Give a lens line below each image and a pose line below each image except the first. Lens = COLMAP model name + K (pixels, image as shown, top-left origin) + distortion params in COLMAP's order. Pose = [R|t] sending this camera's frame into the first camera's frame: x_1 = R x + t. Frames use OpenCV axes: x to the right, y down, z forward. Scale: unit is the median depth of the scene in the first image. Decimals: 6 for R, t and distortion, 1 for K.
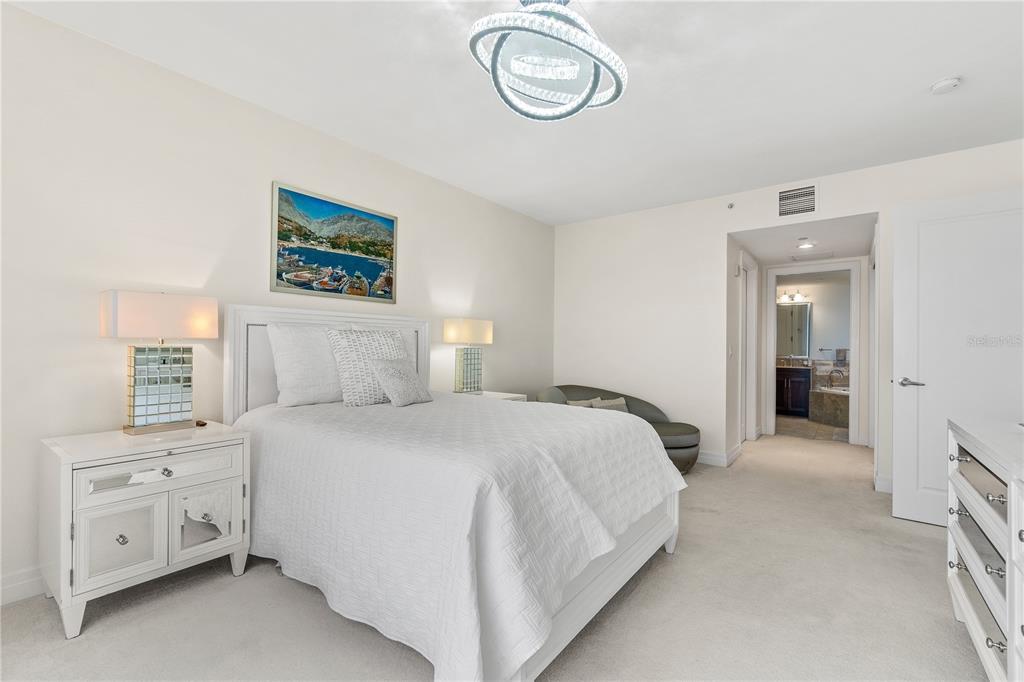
lens RADIAL K [[445.2, 0, 512.2], [0, 445.2, 348.0], [0, 0, 1]] dist [-0.001055, -0.000790]
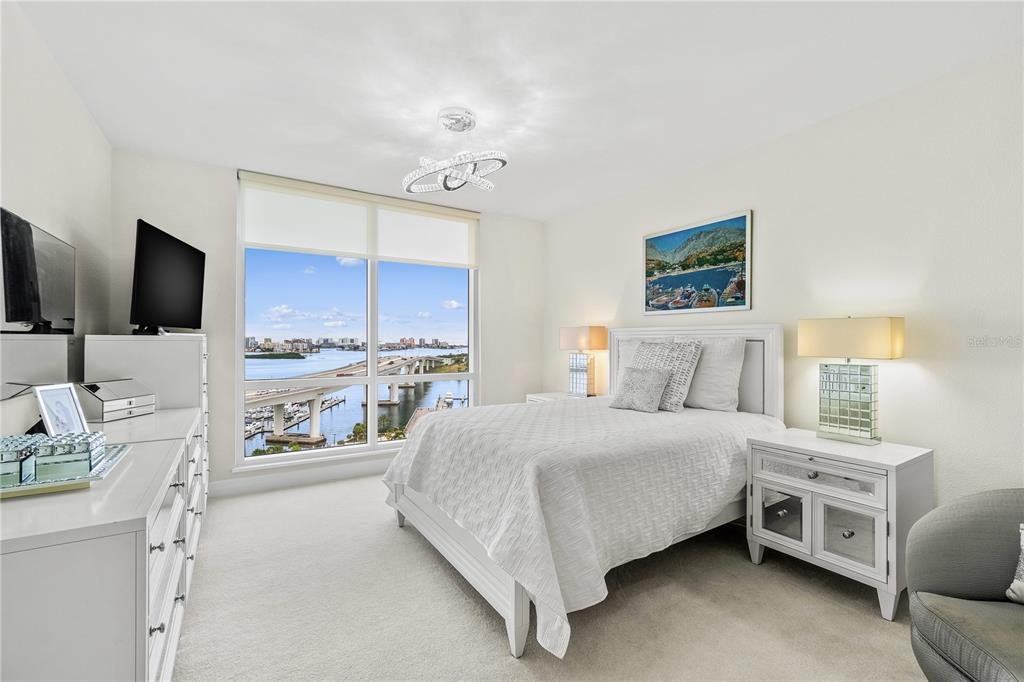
lens RADIAL K [[445.2, 0, 509.8], [0, 445.2, 341.3], [0, 0, 1]] dist [-0.001055, -0.000790]
pose [[-0.353508, 0.000594, -0.935431, 0.801496], [0.000245, 1.000000, 0.000542, -0.041177], [0.935431, -0.000037, -0.353508, 0.962207]]
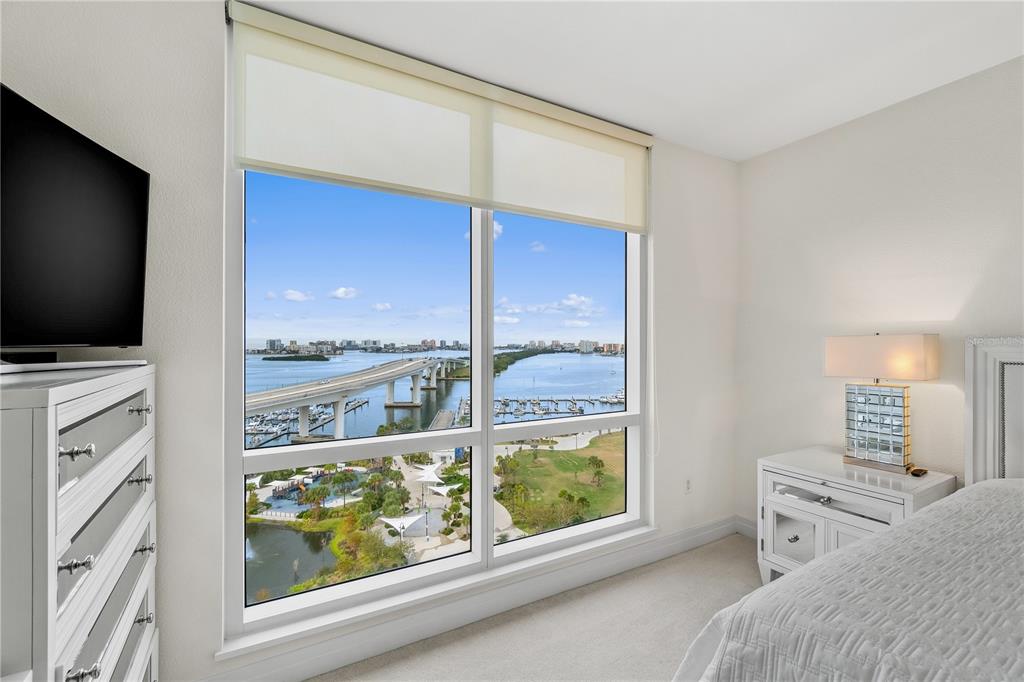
lens RADIAL K [[445.2, 0, 509.9], [0, 445.2, 341.9], [0, 0, 1]] dist [-0.001055, -0.000790]
pose [[-0.395380, -0.000157, -0.918517, 0.473132], [0.003419, 0.999993, -0.001643, -0.063573], [0.918511, -0.003790, -0.395377, 0.582545]]
